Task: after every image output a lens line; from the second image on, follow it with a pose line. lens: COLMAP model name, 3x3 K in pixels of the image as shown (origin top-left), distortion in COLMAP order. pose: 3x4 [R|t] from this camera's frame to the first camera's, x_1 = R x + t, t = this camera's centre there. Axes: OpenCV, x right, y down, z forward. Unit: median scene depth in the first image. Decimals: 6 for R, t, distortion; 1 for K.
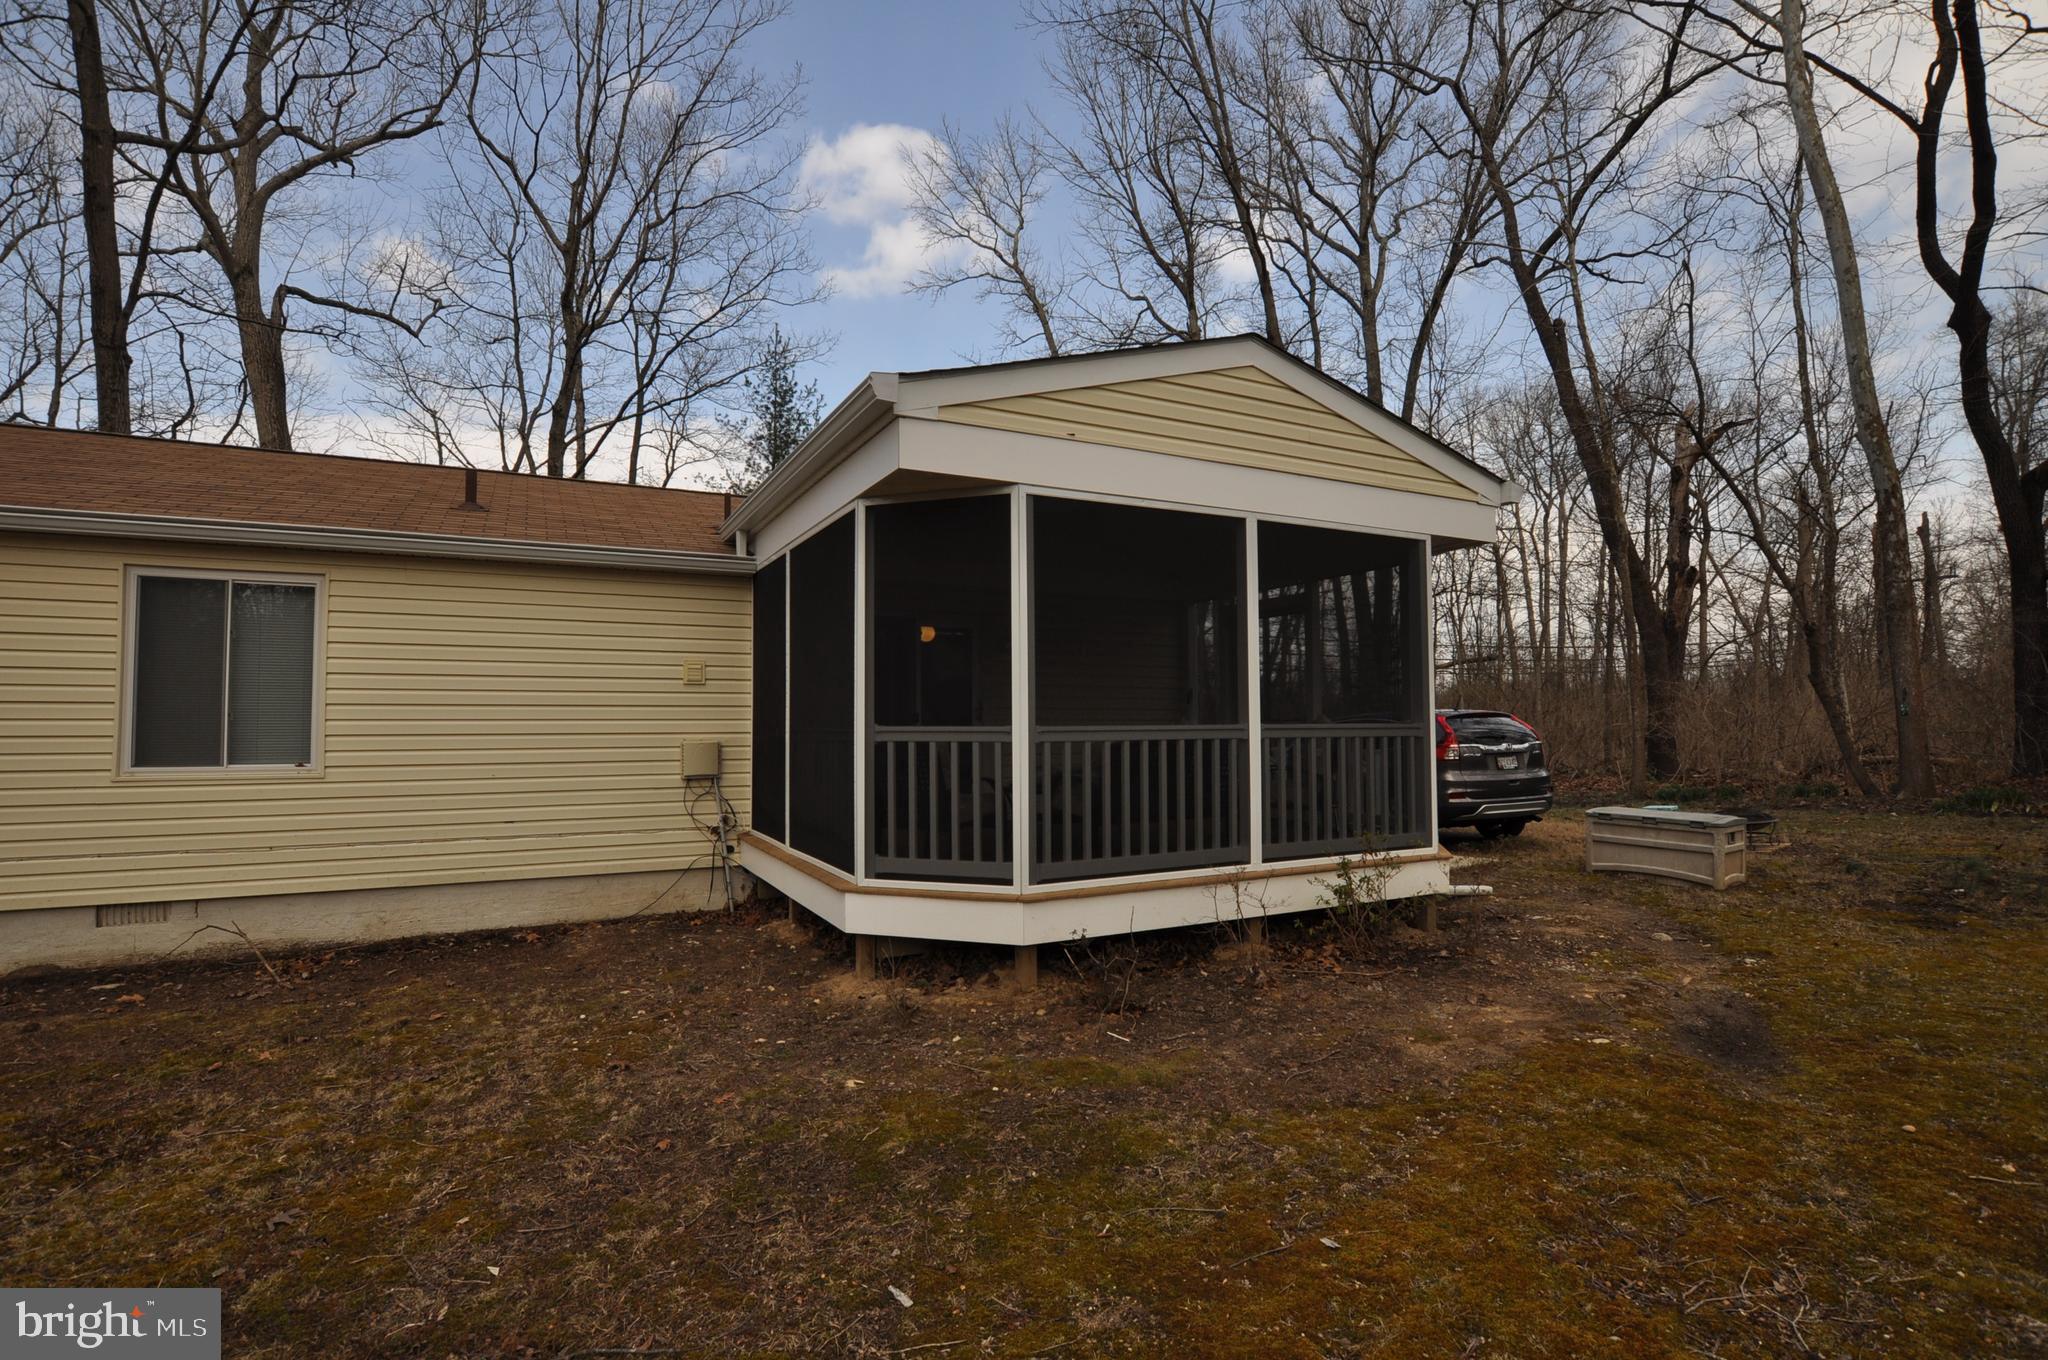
lens RADIAL K [[975.2, 0, 1024.0], [0, 975.2, 680.0], [0, 0, 1]] dist [-0.023252, -0.000720]
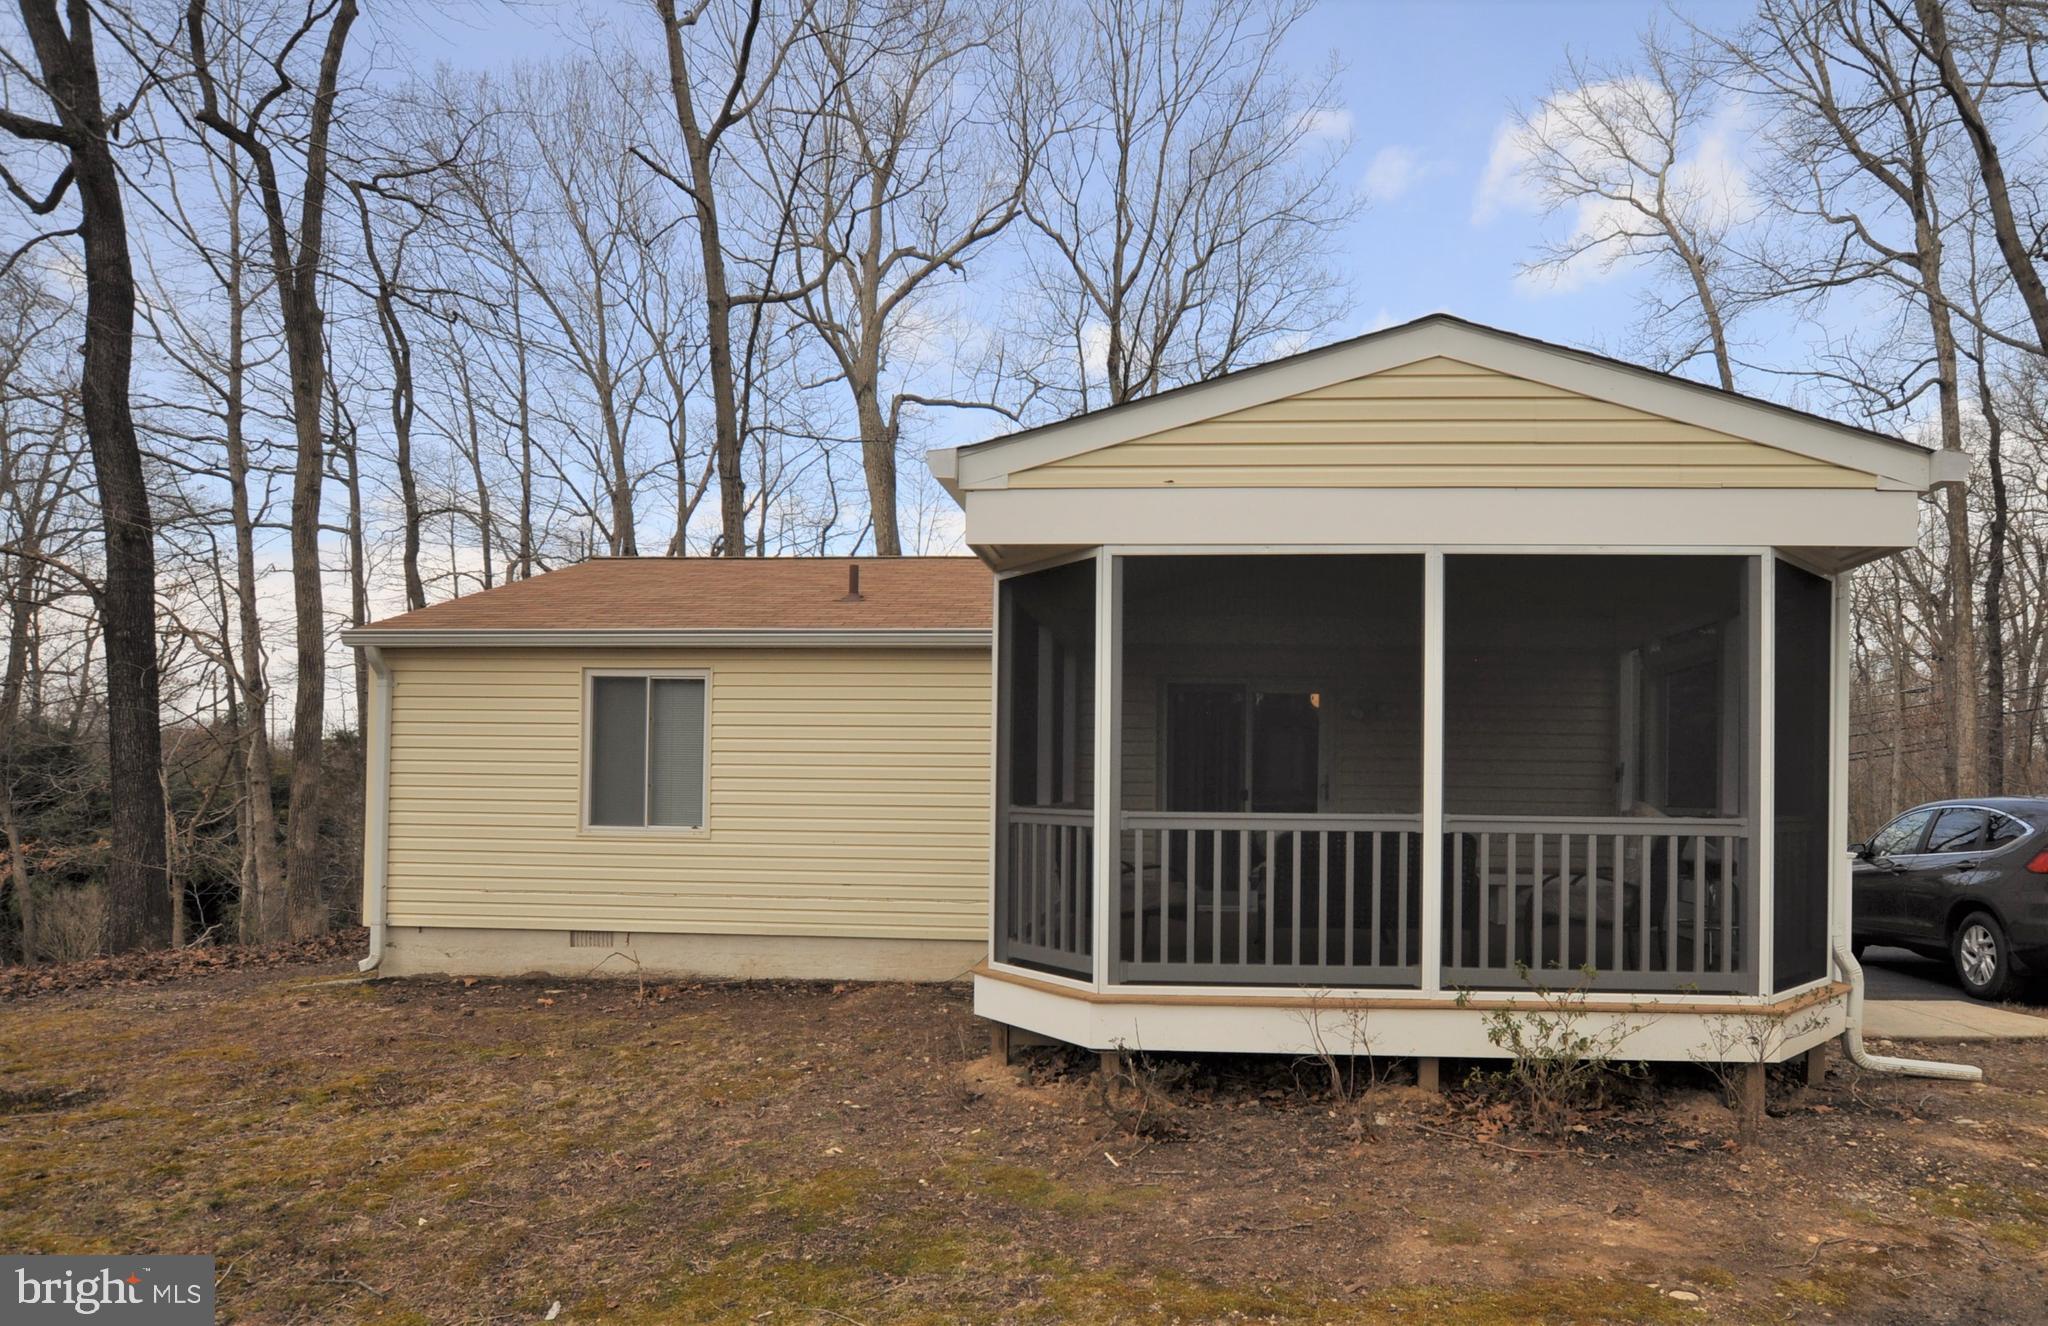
lens RADIAL K [[1069.6, 0, 1024.3], [0, 1069.6, 777.1], [0, 0, 1]] dist [-0.026688, 0.000783]
pose [[0.858011, 0.007687, -0.513574, 0.404810], [0.007636, 0.999587, 0.027717, -0.011940], [0.513575, -0.027703, 0.857597, 0.091824]]
